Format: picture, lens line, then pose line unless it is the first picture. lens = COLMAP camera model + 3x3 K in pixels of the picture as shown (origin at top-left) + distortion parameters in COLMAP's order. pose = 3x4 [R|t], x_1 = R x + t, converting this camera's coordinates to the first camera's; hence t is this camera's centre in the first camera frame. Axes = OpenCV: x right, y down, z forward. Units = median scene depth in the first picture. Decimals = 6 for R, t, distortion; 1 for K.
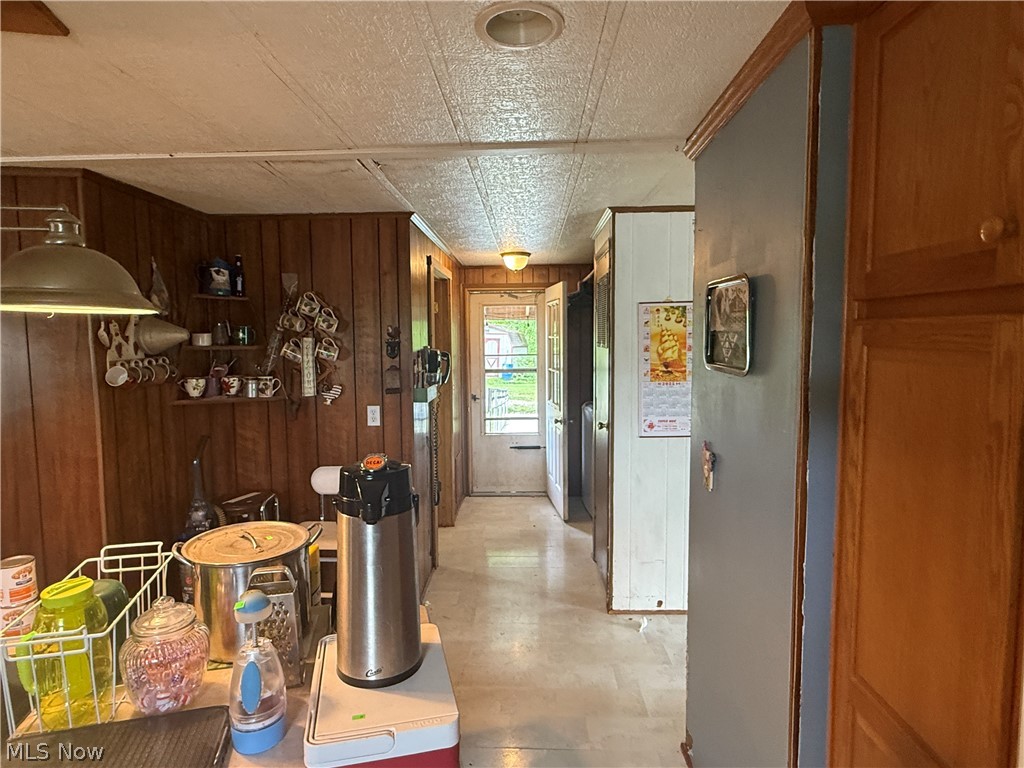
lens RADIAL K [[570.8, 0, 515.5], [0, 570.8, 382.6], [0, 0, 1]] dist [-0.001374, -0.000835]
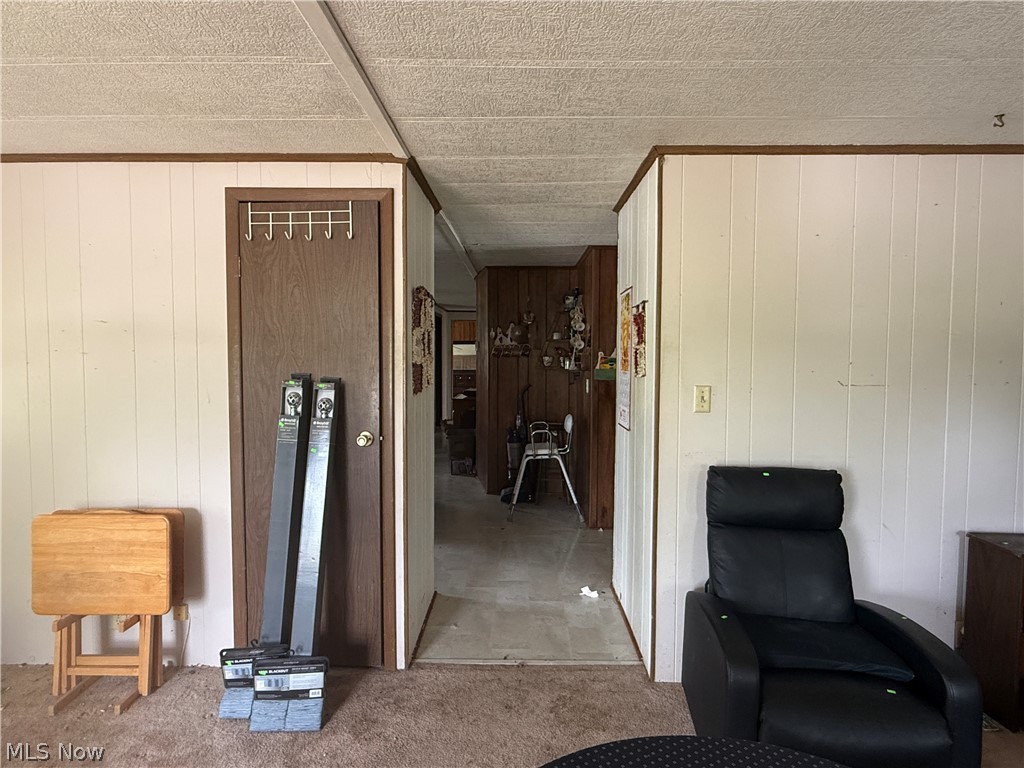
lens RADIAL K [[570.8, 0, 511.5], [0, 570.8, 380.6], [0, 0, 1]] dist [-0.001374, -0.000835]
pose [[0.010550, 0.060270, -0.998126, 1.229228], [-0.084308, 0.994681, 0.059171, -0.027546], [0.996384, 0.083525, 0.015575, 0.788404]]
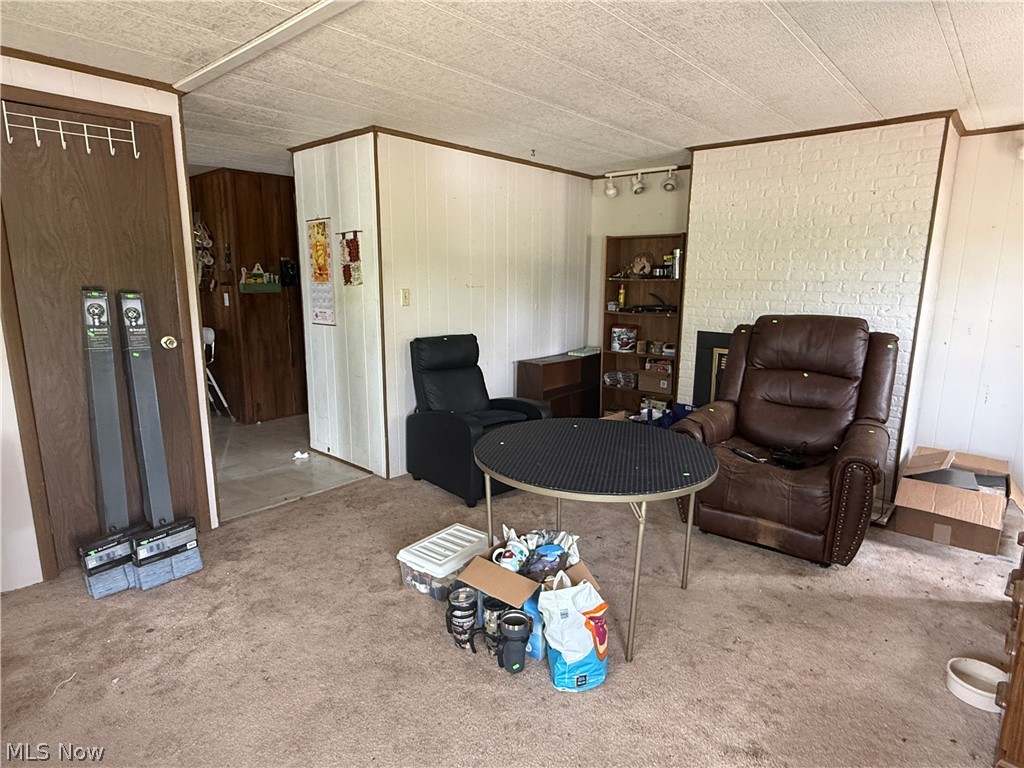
lens RADIAL K [[570.8, 0, 513.3], [0, 570.8, 385.4], [0, 0, 1]] dist [-0.001374, -0.000835]
pose [[0.765180, 0.138189, -0.628811, 1.437756], [-0.065014, 0.988286, 0.138075, 0.023109], [0.640525, -0.064771, 0.765201, 0.261721]]
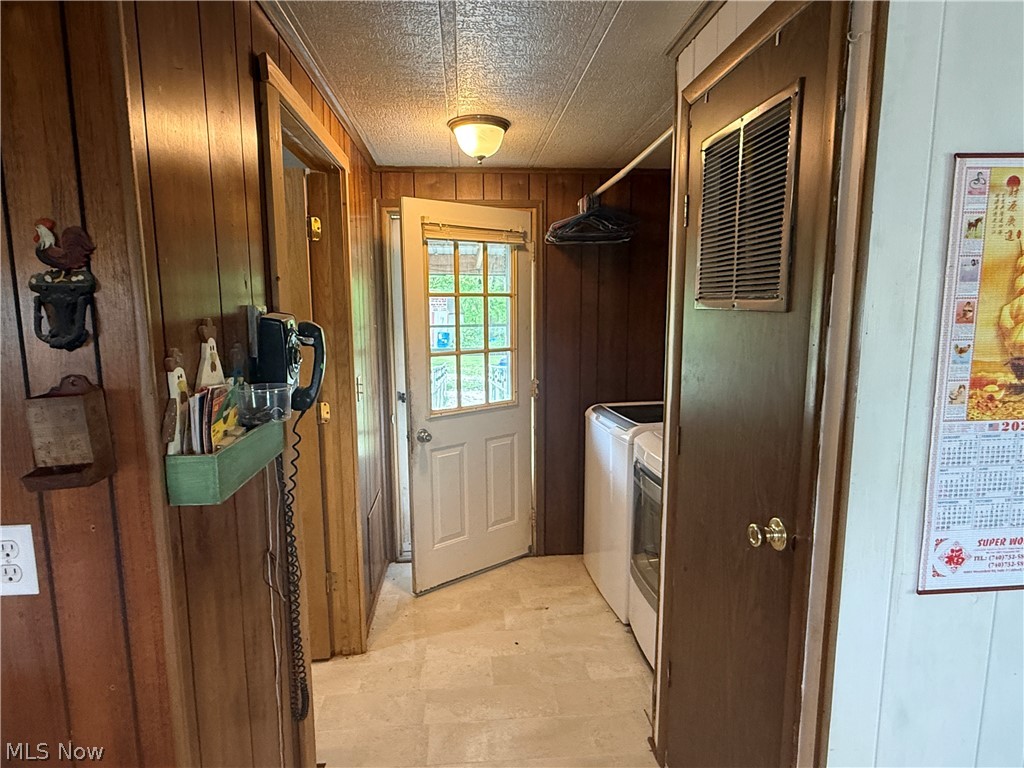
lens RADIAL K [[570.8, 0, 507.2], [0, 570.8, 381.7], [0, 0, 1]] dist [-0.001374, -0.000835]
pose [[0.995020, -0.010409, 0.099133, -0.040360], [0.004749, 0.998354, 0.057159, -0.040776], [-0.099565, -0.056404, 0.993431, 0.710106]]
